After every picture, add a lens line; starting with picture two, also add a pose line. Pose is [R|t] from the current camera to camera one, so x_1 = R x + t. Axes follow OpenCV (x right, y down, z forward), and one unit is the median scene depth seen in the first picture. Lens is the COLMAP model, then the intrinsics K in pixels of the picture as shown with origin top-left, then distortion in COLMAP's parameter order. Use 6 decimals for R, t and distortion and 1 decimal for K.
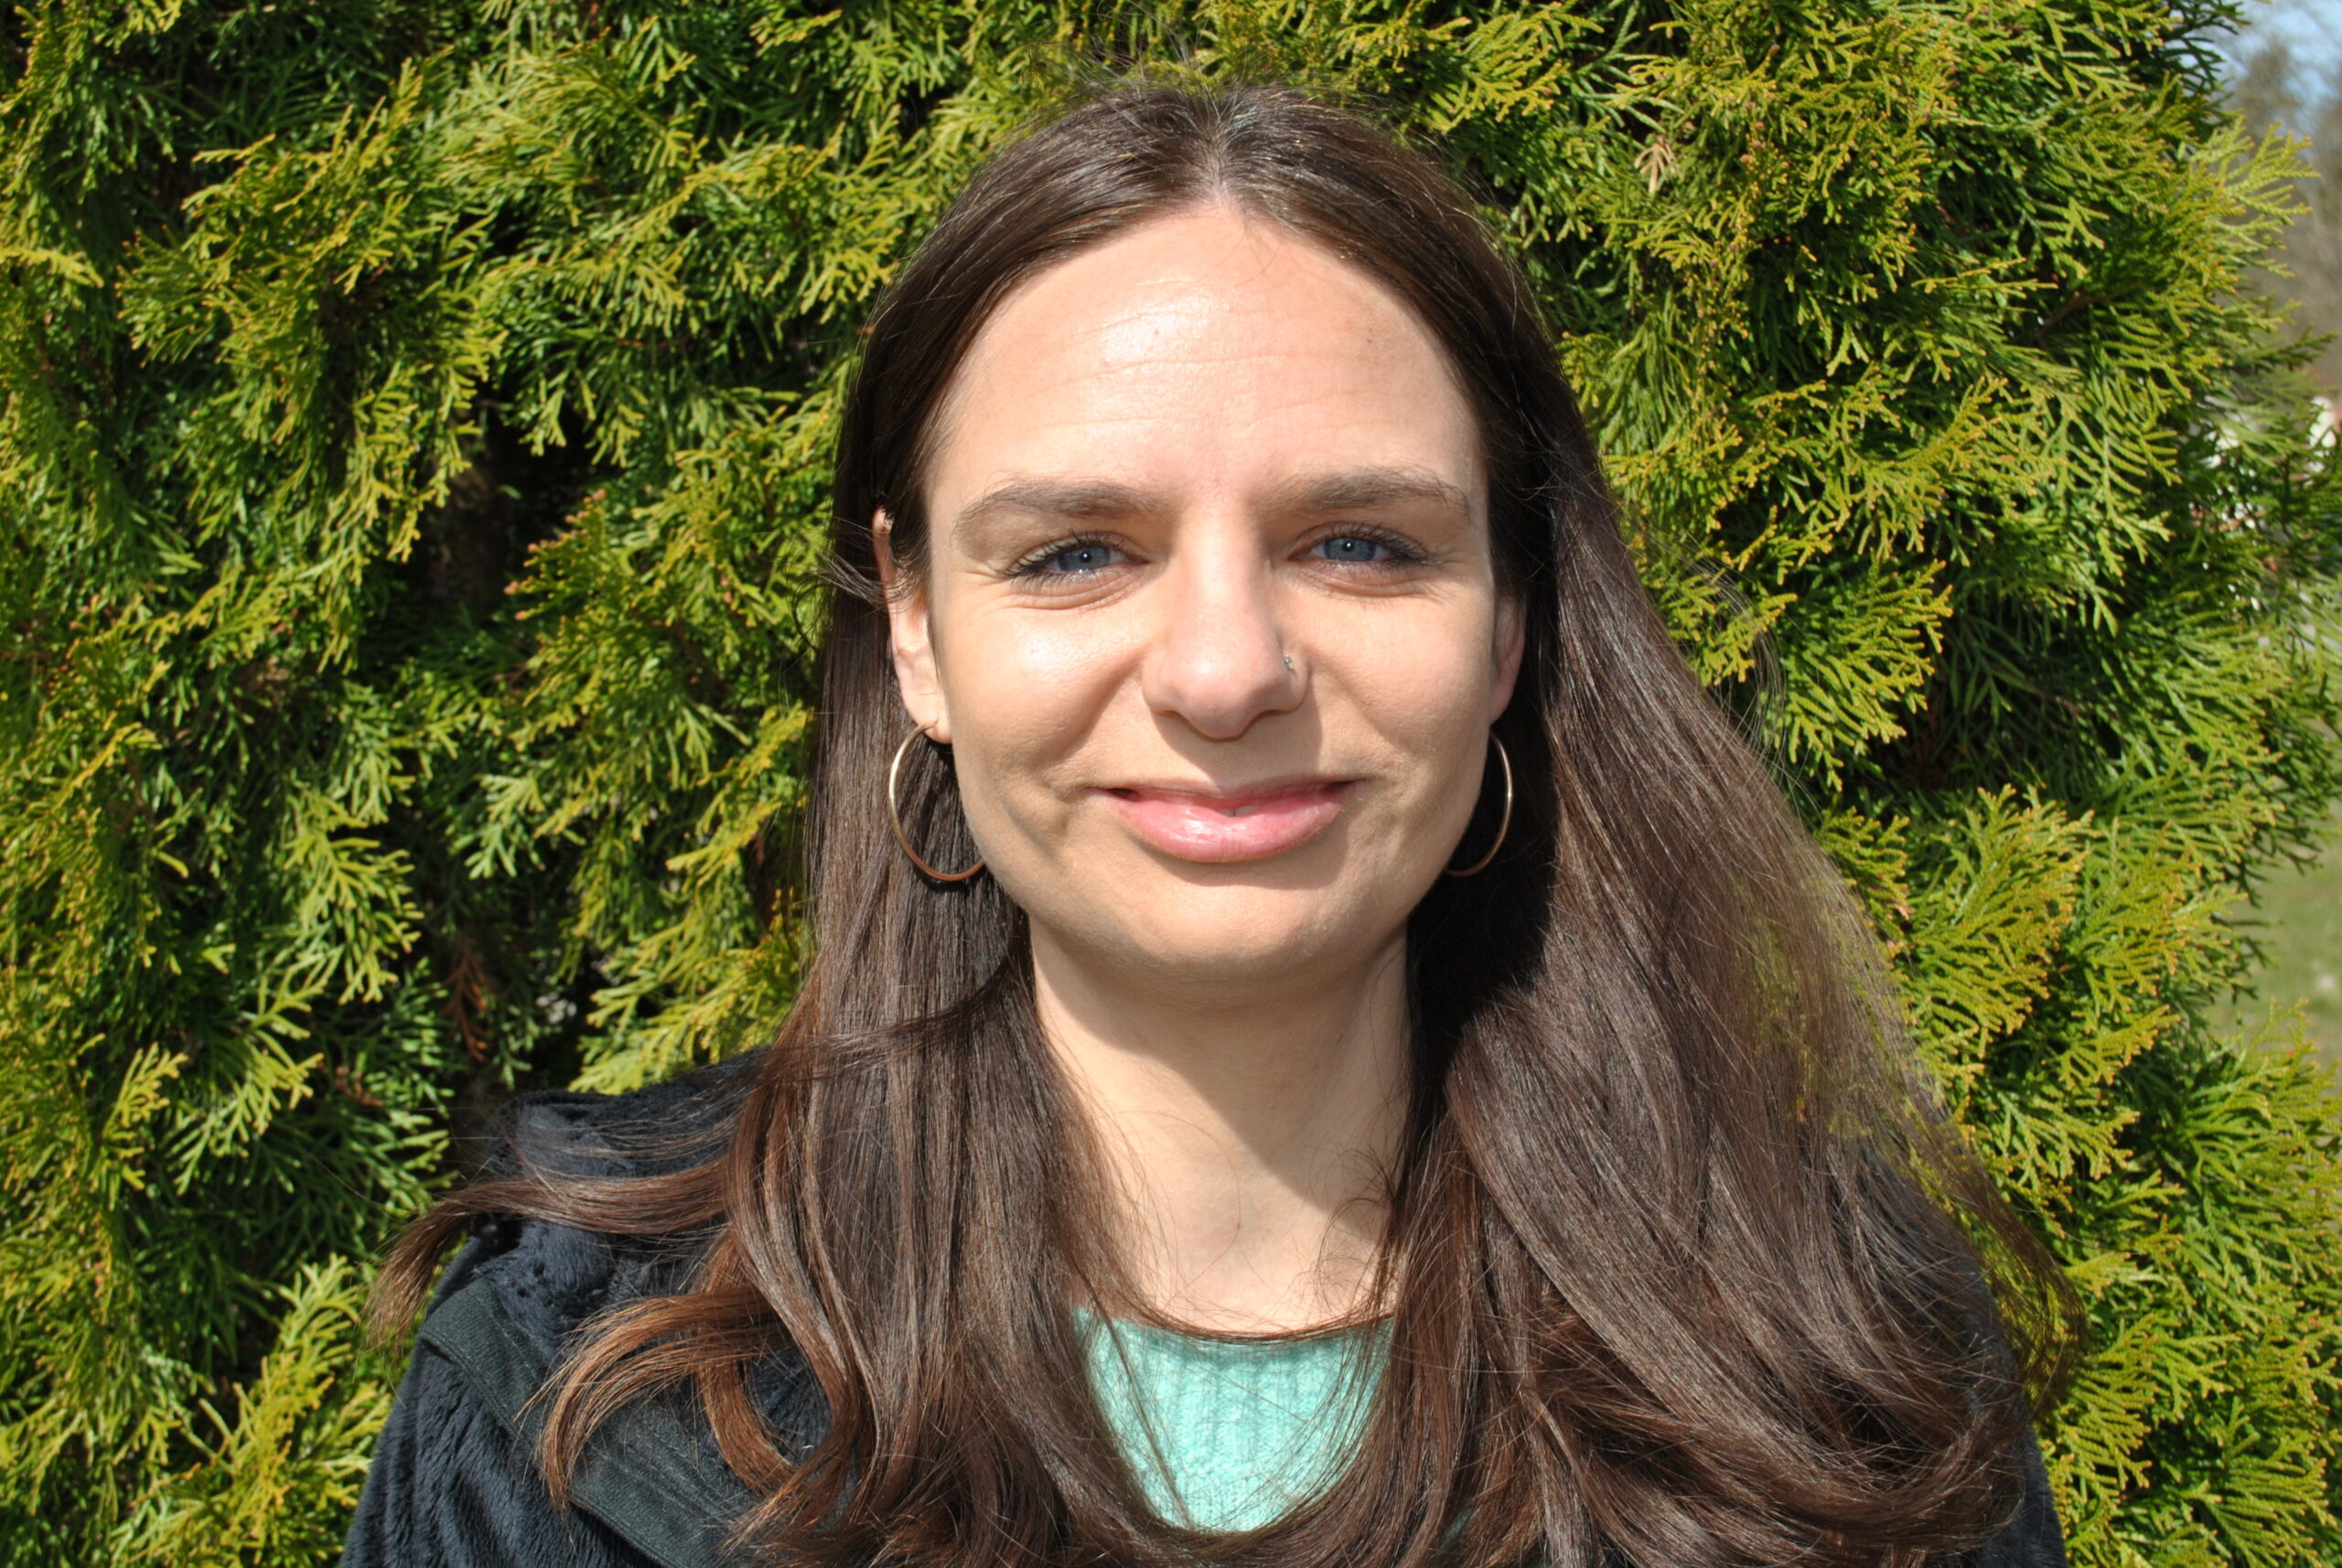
lens RADIAL K [[3028.2, 0, 1162.9], [0, 3028.2, 825.3], [0, 0, 1]] dist [-0.038381, 0.000000]
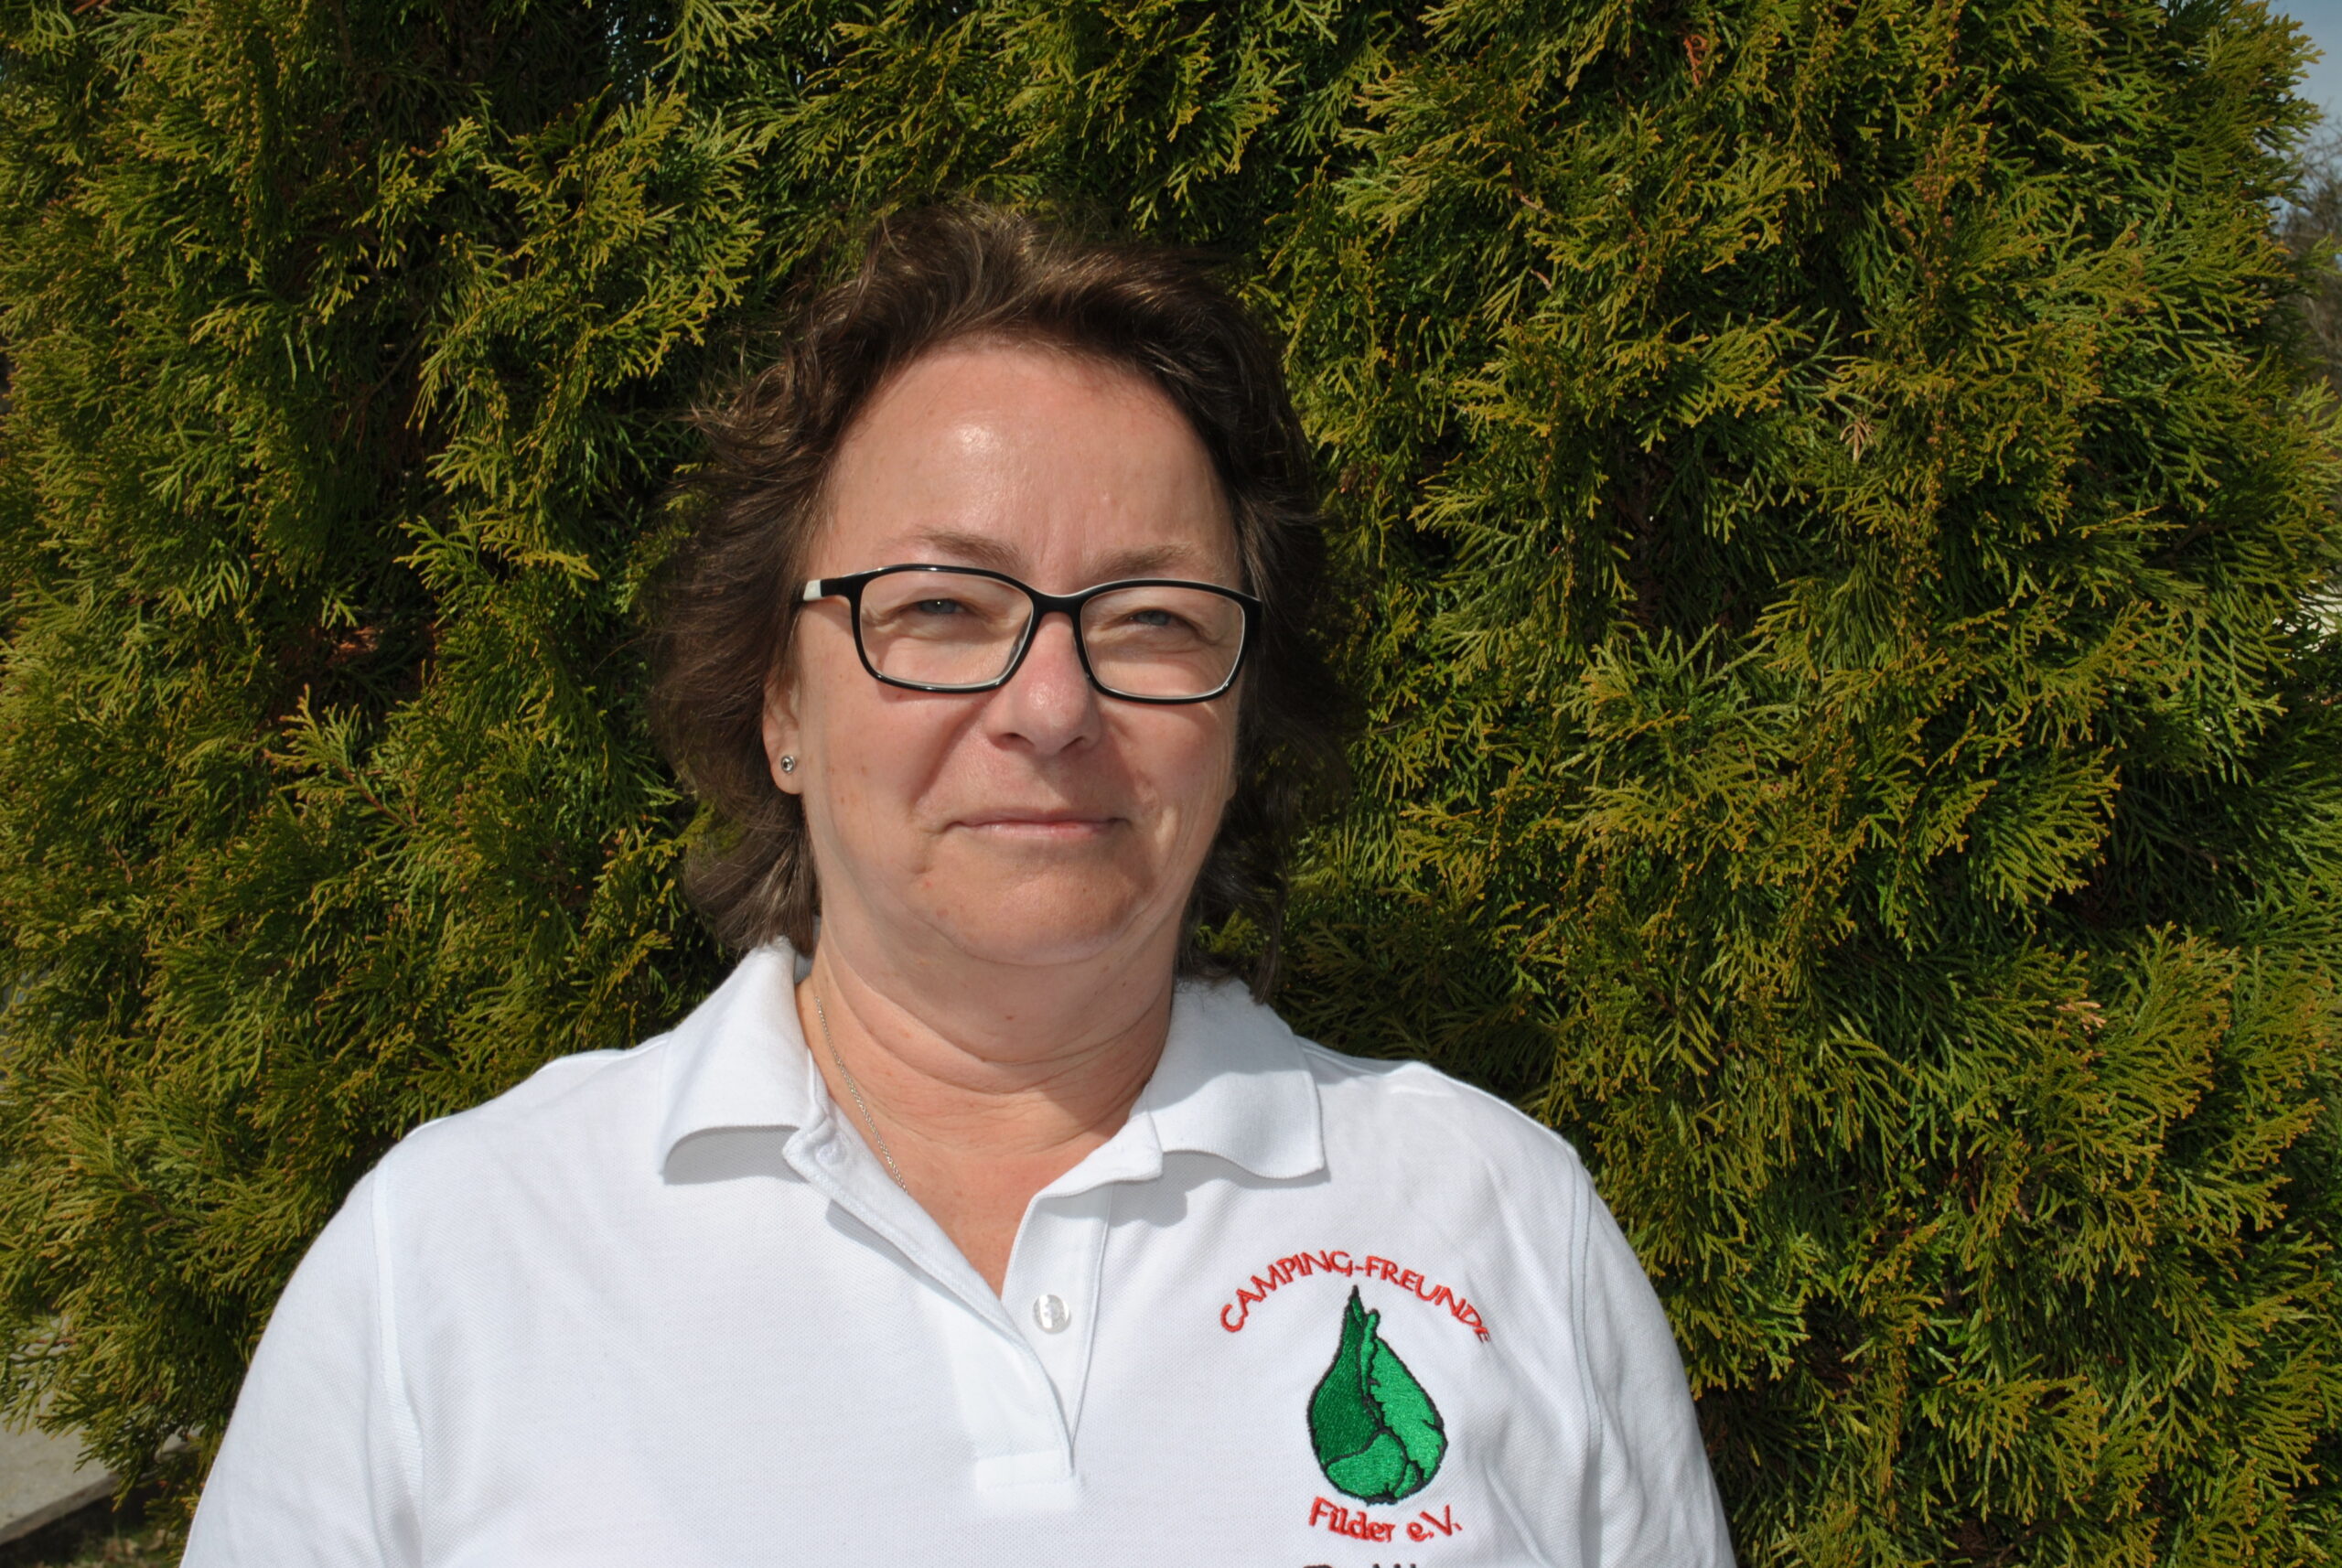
lens RADIAL K [[3028.2, 0, 1158.7], [0, 3028.2, 791.0], [0, 0, 1]] dist [-0.038381, 0.000000]
pose [[0.998487, -0.038954, -0.038808, -0.086834], [0.036263, 0.997042, -0.067767, 0.001987], [0.041333, 0.066257, 0.996946, -0.264296]]
